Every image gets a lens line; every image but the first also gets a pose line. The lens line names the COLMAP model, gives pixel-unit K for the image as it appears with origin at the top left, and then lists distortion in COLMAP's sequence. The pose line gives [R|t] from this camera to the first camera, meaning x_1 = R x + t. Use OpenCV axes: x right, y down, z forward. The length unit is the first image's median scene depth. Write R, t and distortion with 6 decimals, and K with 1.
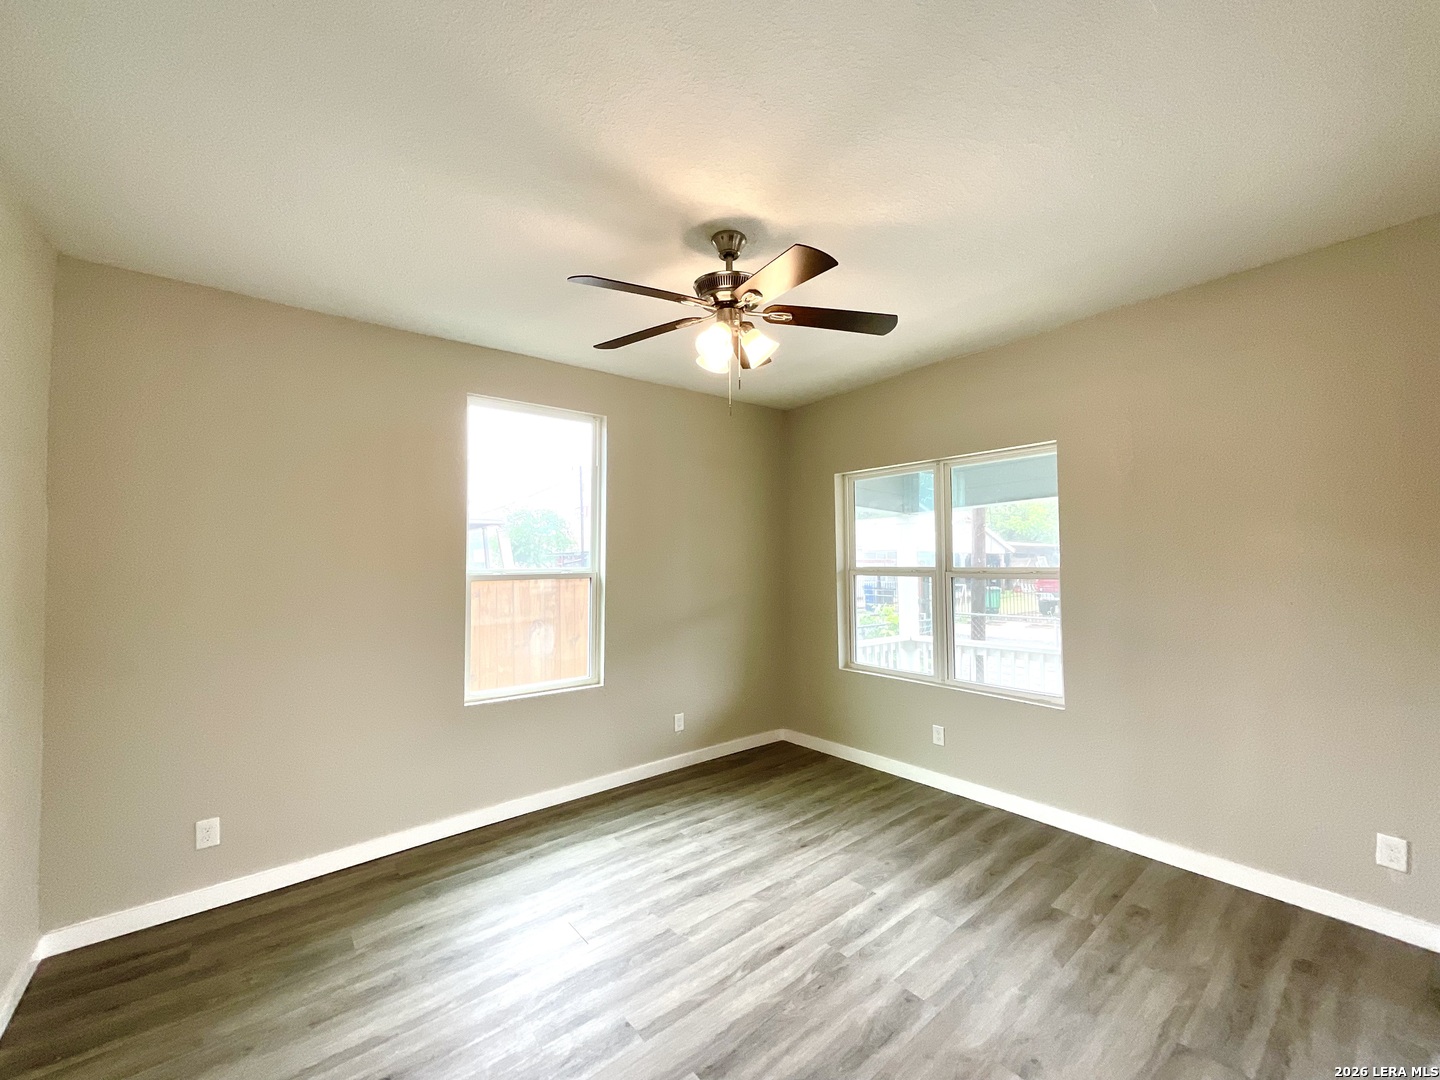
lens RADIAL K [[574.7, 0, 720.0], [0, 574.7, 540.0], [0, 0, 1]] dist [-0.000355, 0.000324]
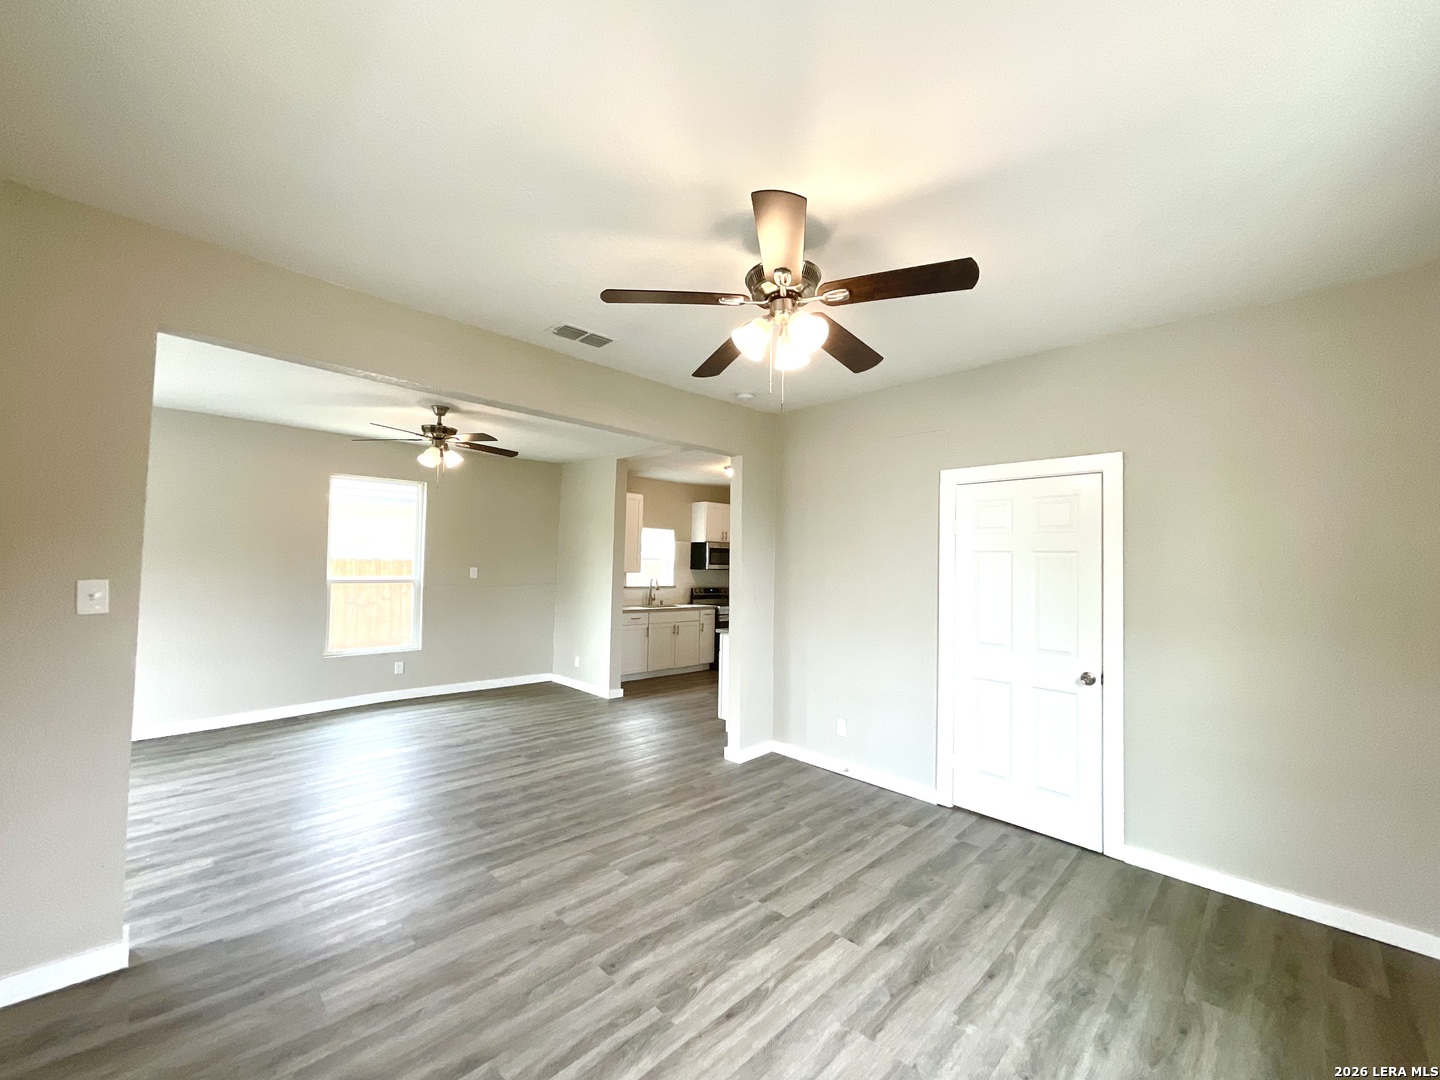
lens RADIAL K [[574.7, 0, 720.0], [0, 574.7, 540.0], [0, 0, 1]] dist [-0.000355, 0.000324]
pose [[-0.994542, -0.008800, -0.103960, 0.187990], [-0.001895, 0.997795, -0.066339, 0.049824], [0.104315, -0.065780, -0.992367, 1.658530]]
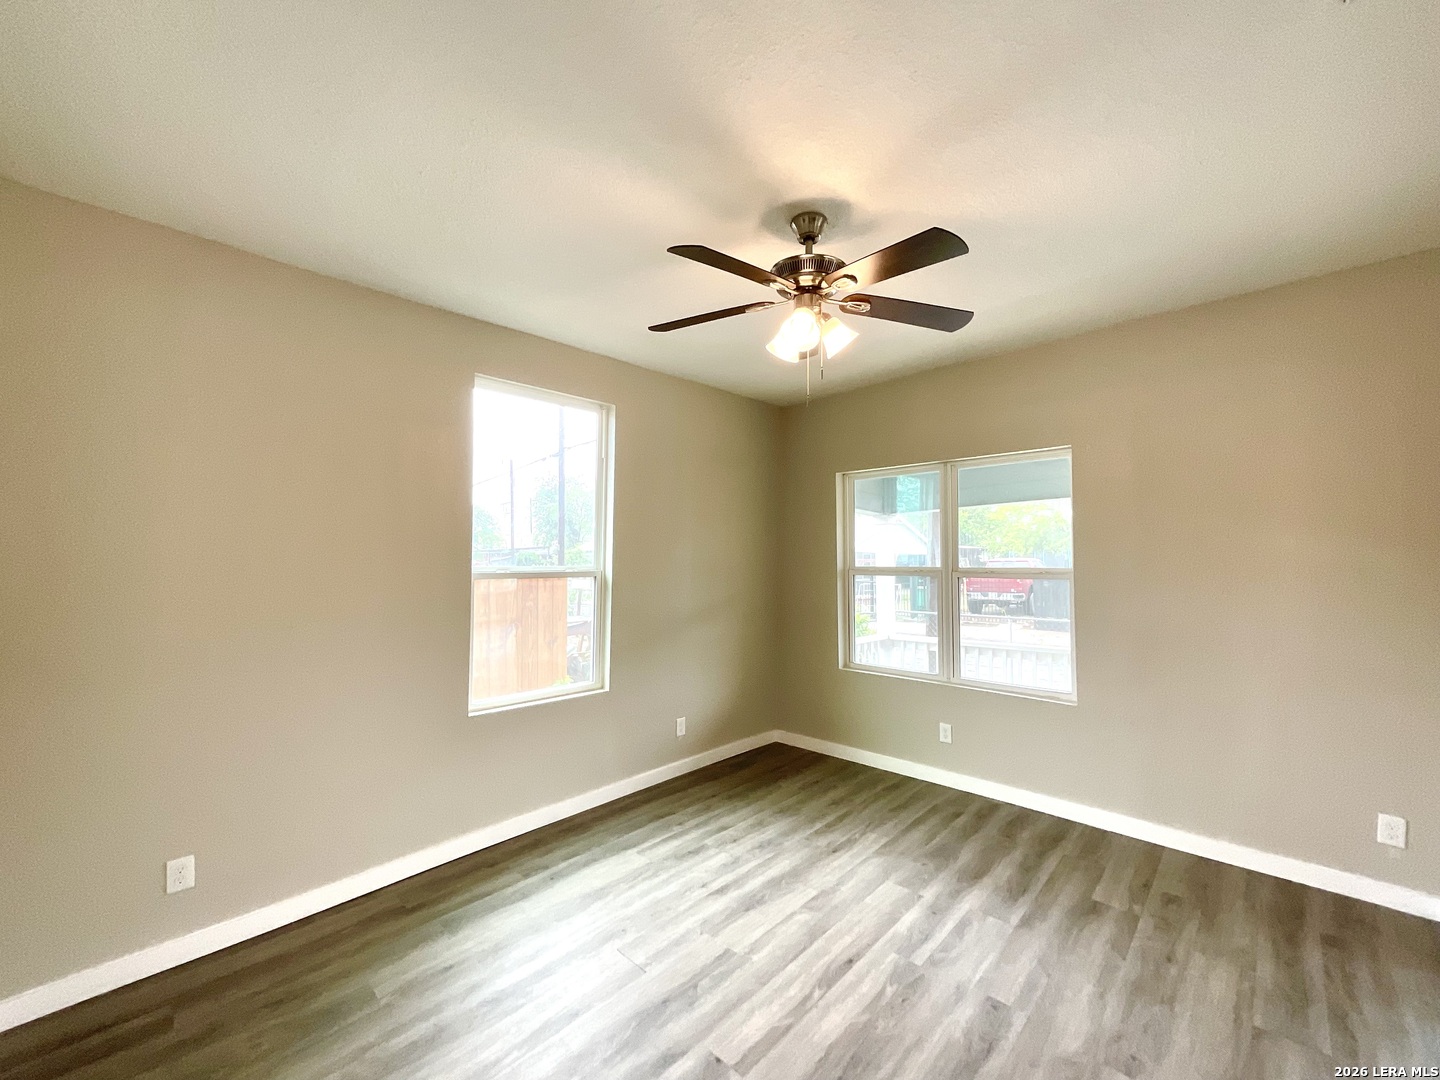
lens RADIAL K [[574.2, 0, 720.0], [0, 574.2, 540.0], [0, 0, 1]] dist [0.003561, -0.002700]
pose [[0.992858, 0.011574, 0.118743, -0.204293], [-0.011824, 0.999929, 0.001405, 0.003674], [-0.118719, -0.002799, 0.992924, 0.060860]]
